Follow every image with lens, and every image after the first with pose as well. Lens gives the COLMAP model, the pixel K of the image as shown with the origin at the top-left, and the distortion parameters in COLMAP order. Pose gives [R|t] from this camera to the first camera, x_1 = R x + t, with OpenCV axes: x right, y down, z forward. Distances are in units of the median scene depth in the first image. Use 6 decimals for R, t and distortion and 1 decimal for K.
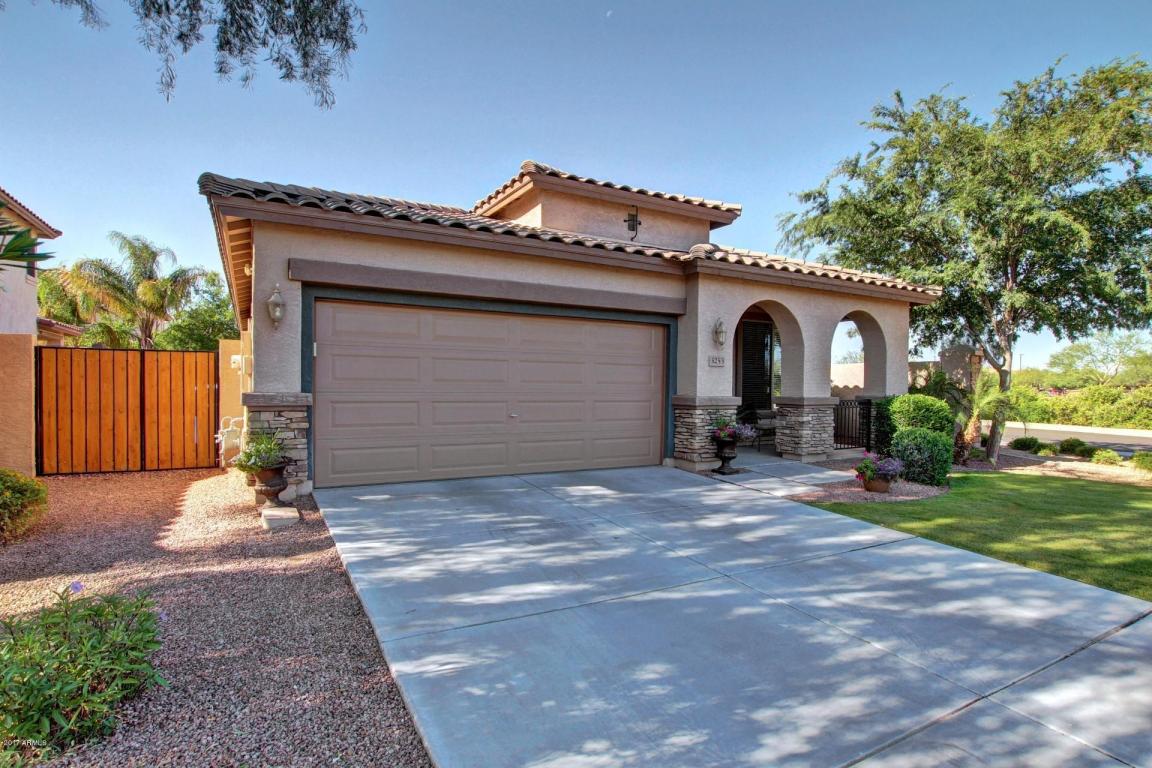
lens RADIAL K [[604.6, 0, 581.7], [0, 604.6, 387.4], [0, 0, 1]] dist [-0.024741, 0.000284]
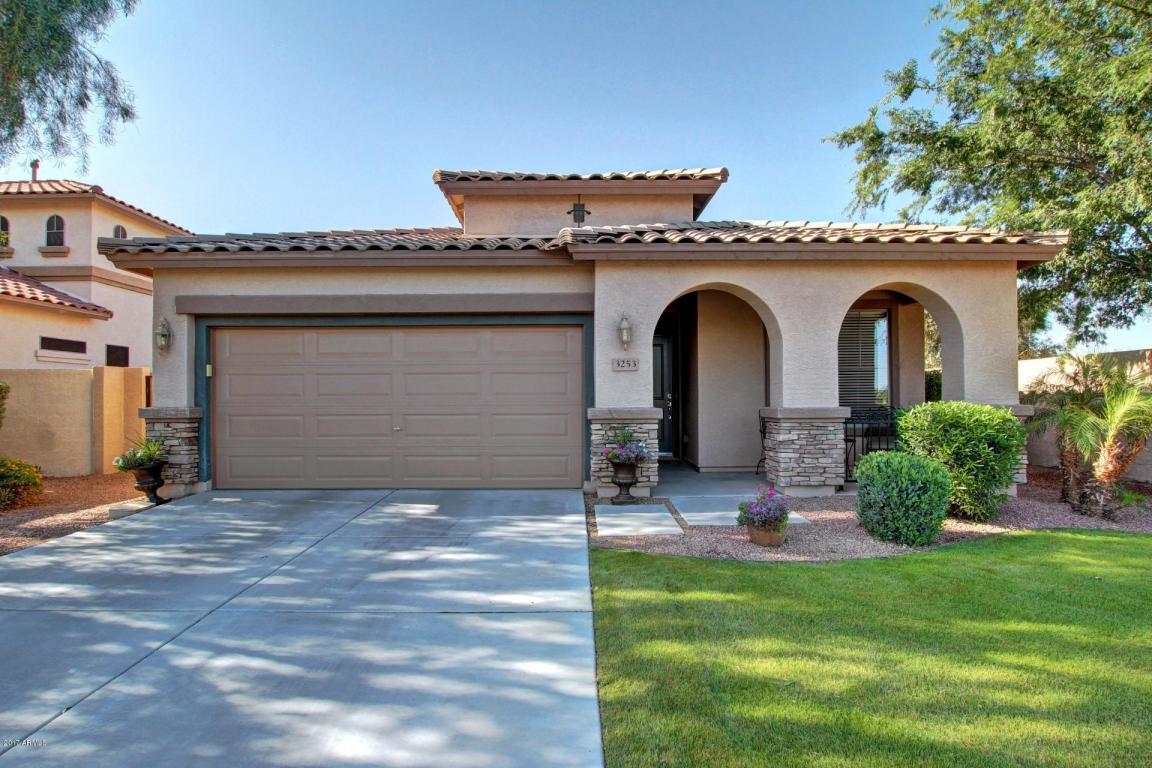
lens RADIAL K [[604.6, 0, 576.1], [0, 604.6, 388.6], [0, 0, 1]] dist [-0.024741, 0.000284]
pose [[0.866658, -0.027553, -0.498141, 0.712752], [0.013155, 0.999389, -0.032392, 0.018098], [0.498729, 0.021520, 0.866491, 0.322090]]
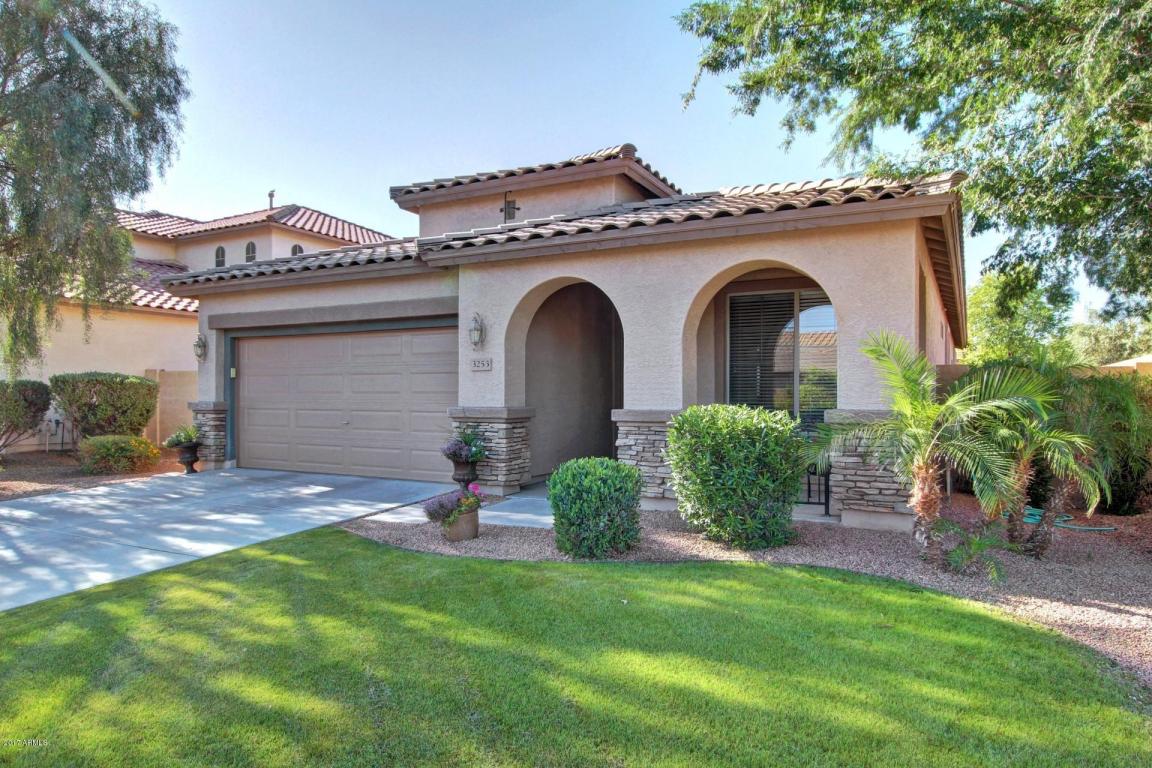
lens RADIAL K [[742.8, 0, 569.7], [0, 742.8, 386.6], [0, 0, 1]] dist [-0.022429, 0.008693]
pose [[0.518738, -0.023946, -0.854598, 1.444978], [-0.003258, 0.999545, -0.029984, 0.021450], [0.854927, 0.018338, 0.518424, 0.716173]]
